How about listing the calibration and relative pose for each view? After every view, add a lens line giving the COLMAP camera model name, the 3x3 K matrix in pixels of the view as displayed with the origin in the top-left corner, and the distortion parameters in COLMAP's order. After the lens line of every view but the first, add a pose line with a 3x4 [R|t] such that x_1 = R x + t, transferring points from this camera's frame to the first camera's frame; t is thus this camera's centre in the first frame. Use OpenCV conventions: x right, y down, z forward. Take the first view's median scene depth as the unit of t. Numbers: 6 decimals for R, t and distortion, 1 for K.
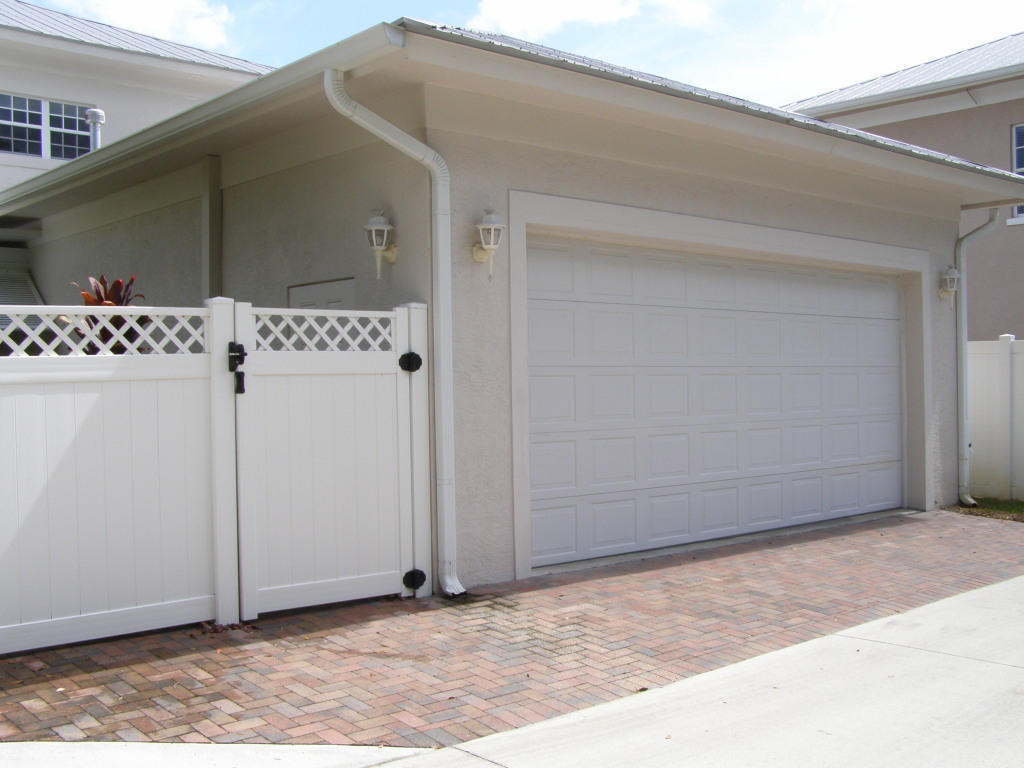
lens RADIAL K [[1151.4, 0, 512.7], [0, 1151.4, 381.9], [0, 0, 1]] dist [-0.078632, 0.000000]
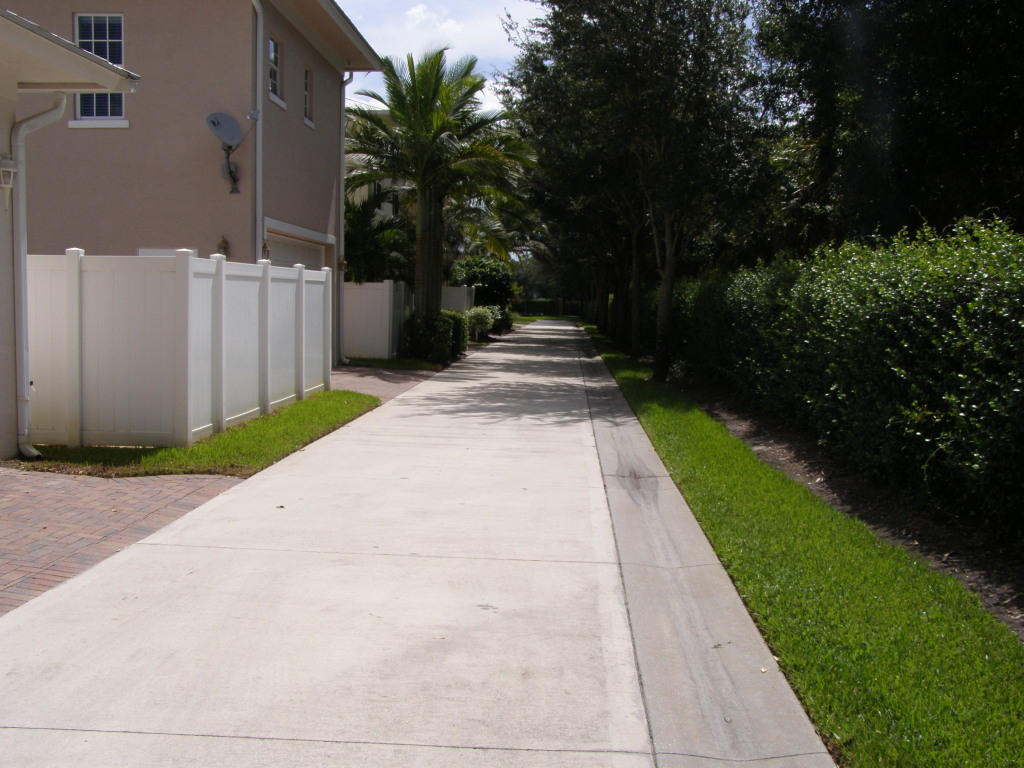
lens RADIAL K [[1151.4, 0, 513.3], [0, 1151.4, 382.6], [0, 0, 1]] dist [-0.078632, 0.000000]
pose [[0.703241, -0.039322, 0.709863, 0.074165], [-0.006997, 0.998038, 0.062217, 0.002096], [-0.710917, -0.048721, 0.701586, 0.200046]]
